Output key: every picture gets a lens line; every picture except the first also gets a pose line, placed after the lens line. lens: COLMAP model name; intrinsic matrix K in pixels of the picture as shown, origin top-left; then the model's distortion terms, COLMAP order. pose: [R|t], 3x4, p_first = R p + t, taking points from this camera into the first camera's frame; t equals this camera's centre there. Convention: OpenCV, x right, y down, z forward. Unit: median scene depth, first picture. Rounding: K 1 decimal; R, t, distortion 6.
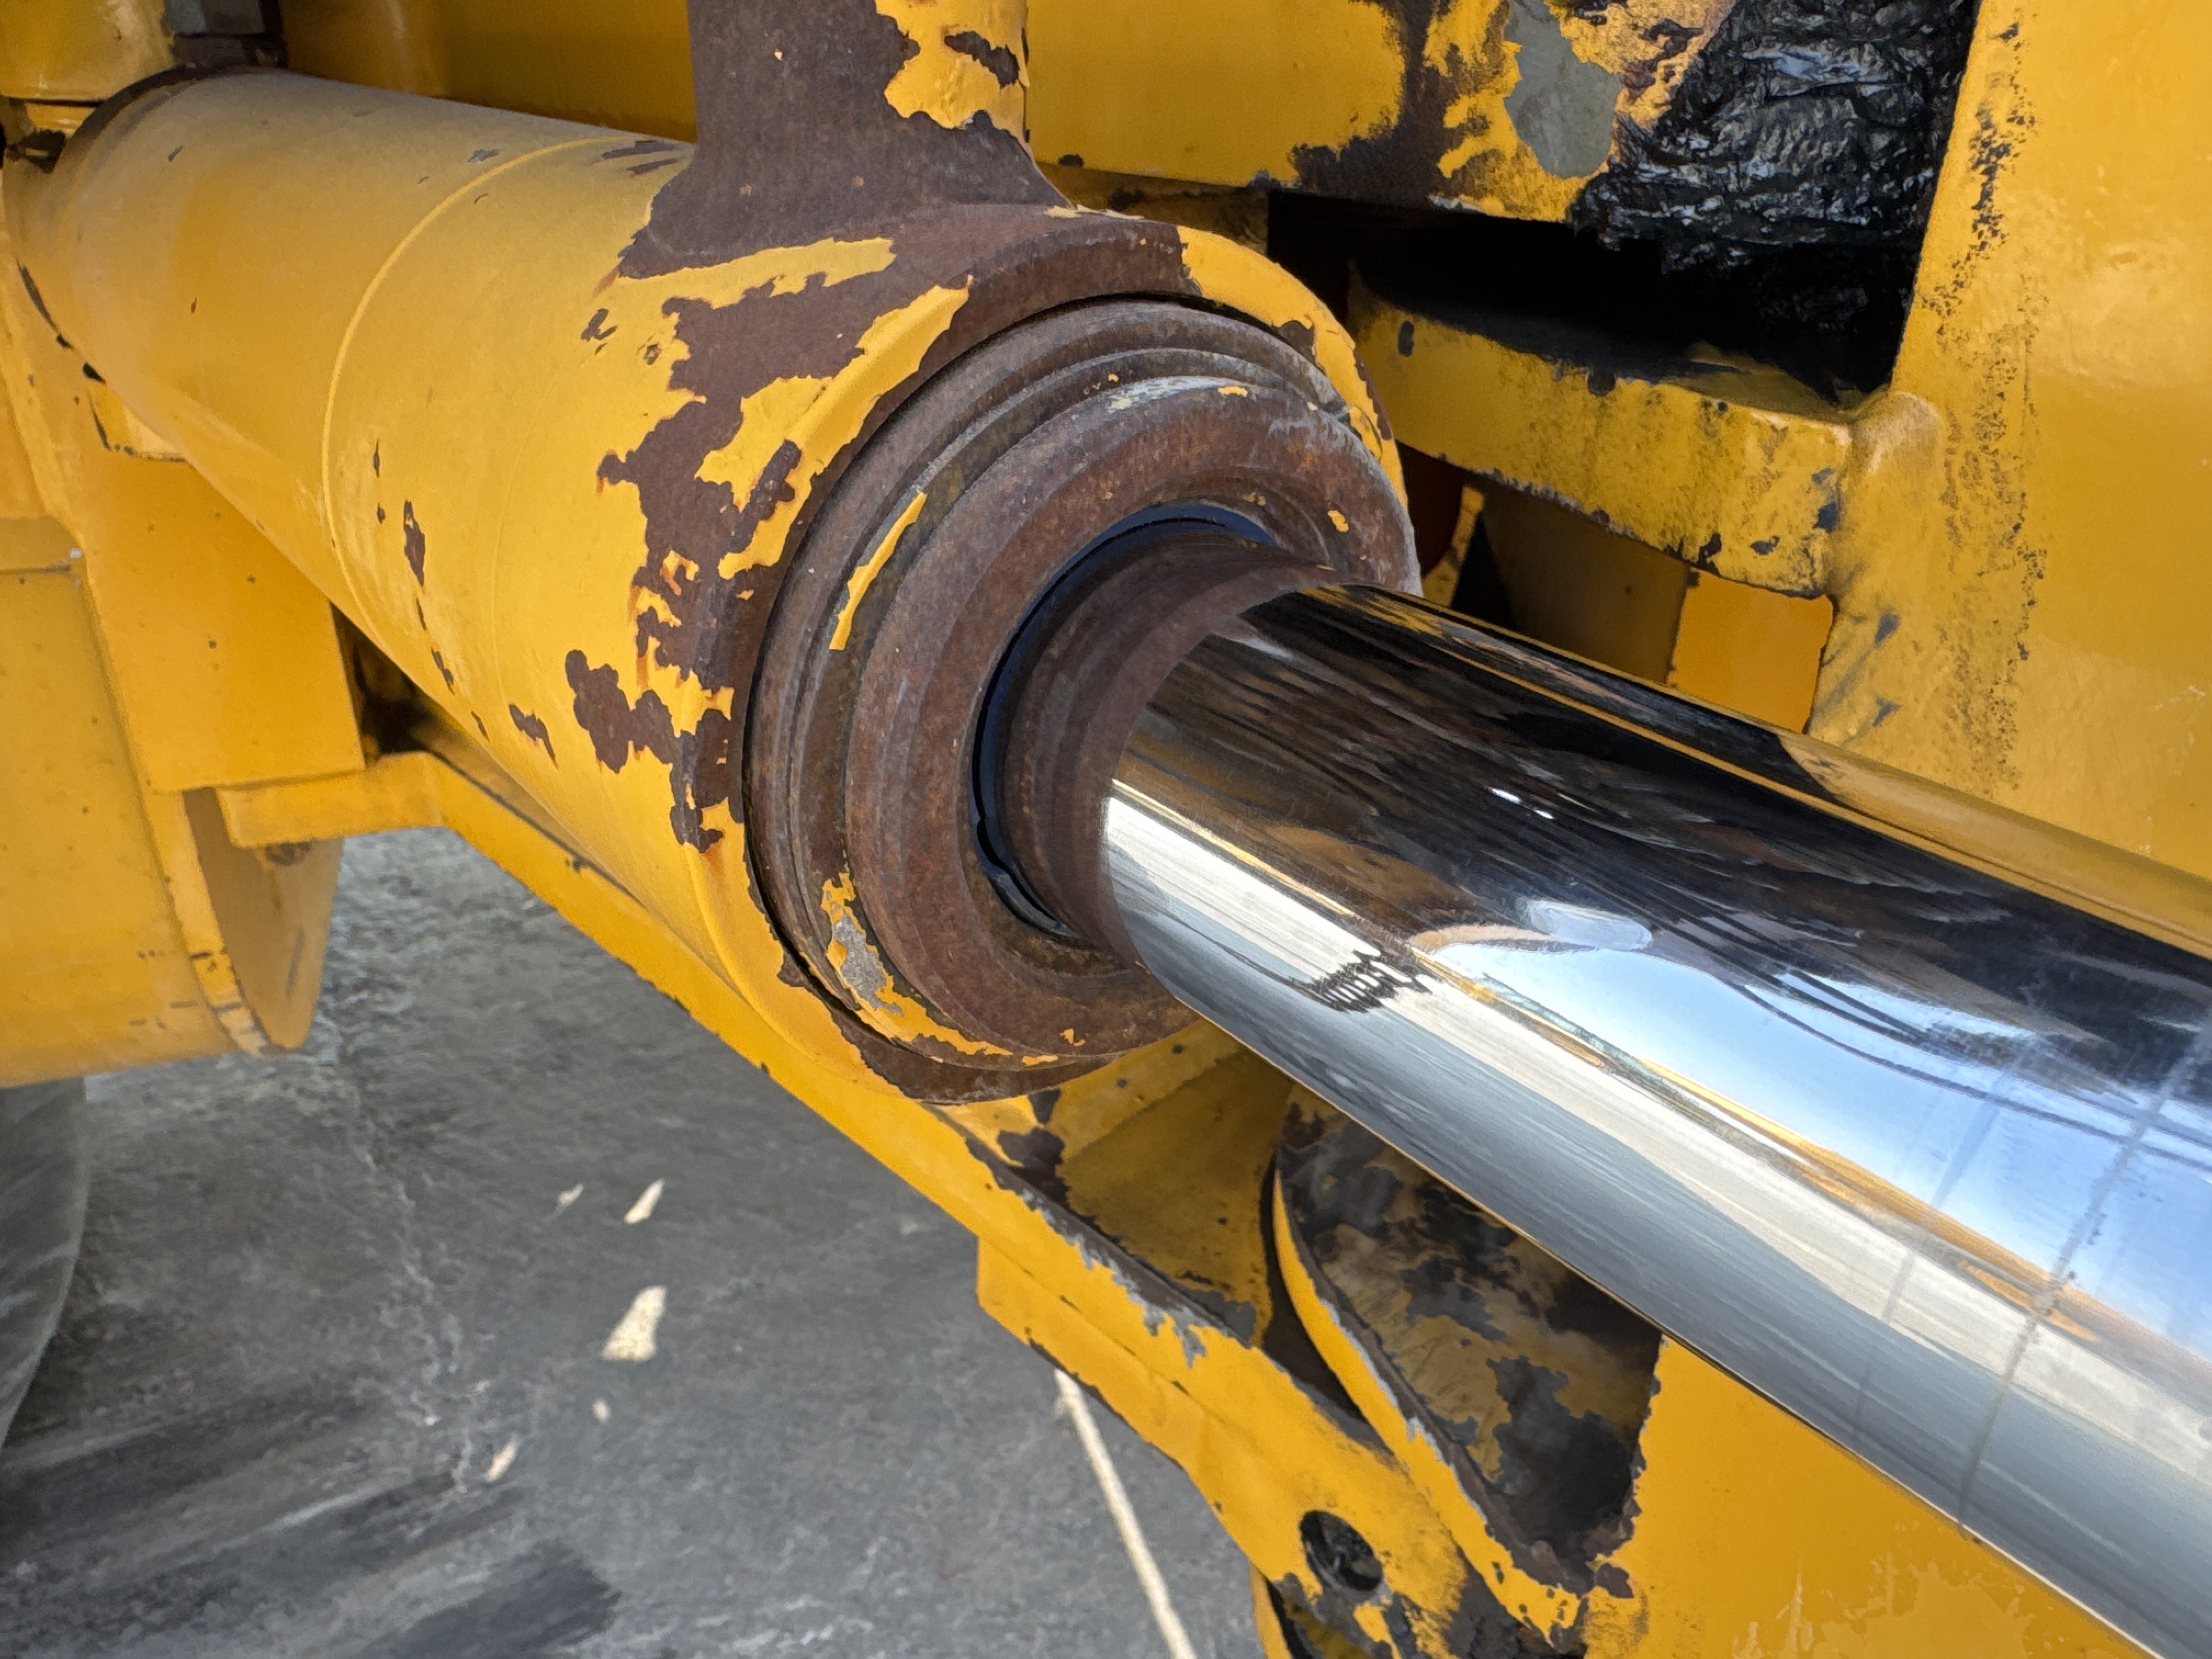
lens RADIAL K [[1537.3, 0, 1117.9], [0, 1537.3, 821.7], [0, 0, 1]] dist [0.006760, -0.019830]
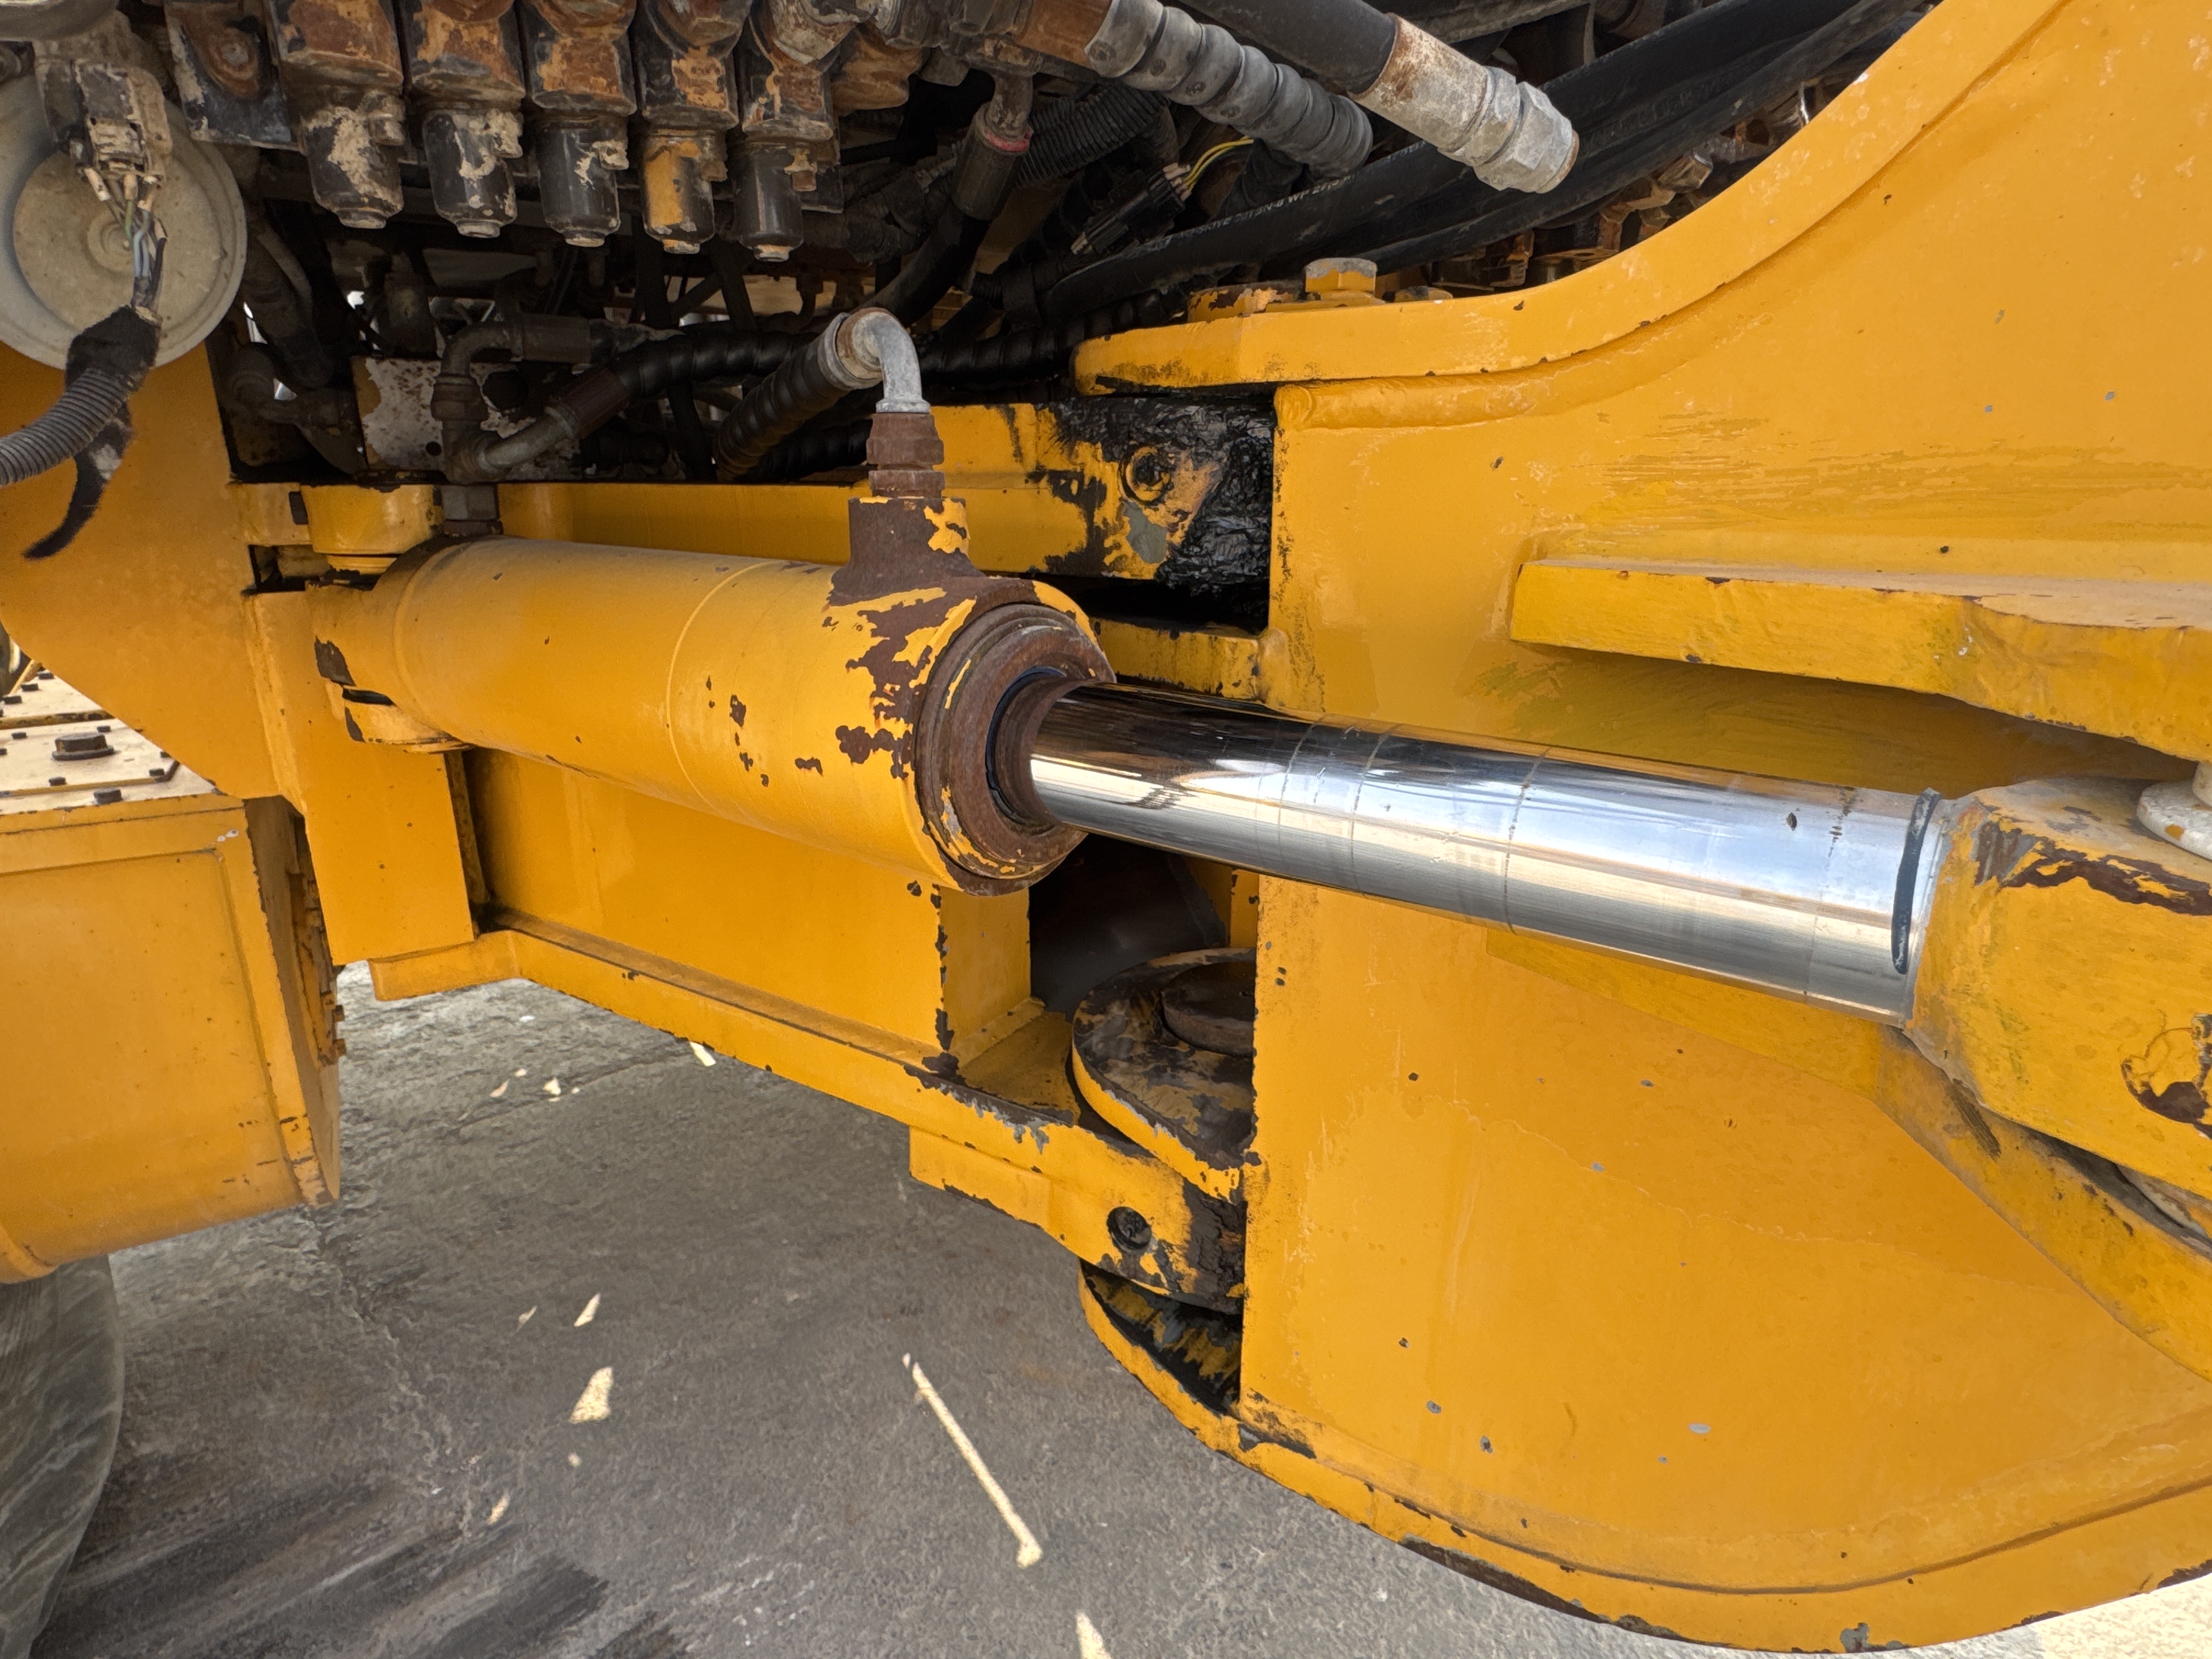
lens RADIAL K [[1160.4, 0, 1109.6], [0, 1160.4, 822.0], [0, 0, 1]] dist [0.002462, -0.007842]
pose [[0.974593, -0.079807, 0.209283, -0.141935], [0.117995, 0.977137, -0.176864, 0.219038], [-0.190383, 0.197065, 0.961727, -0.498166]]
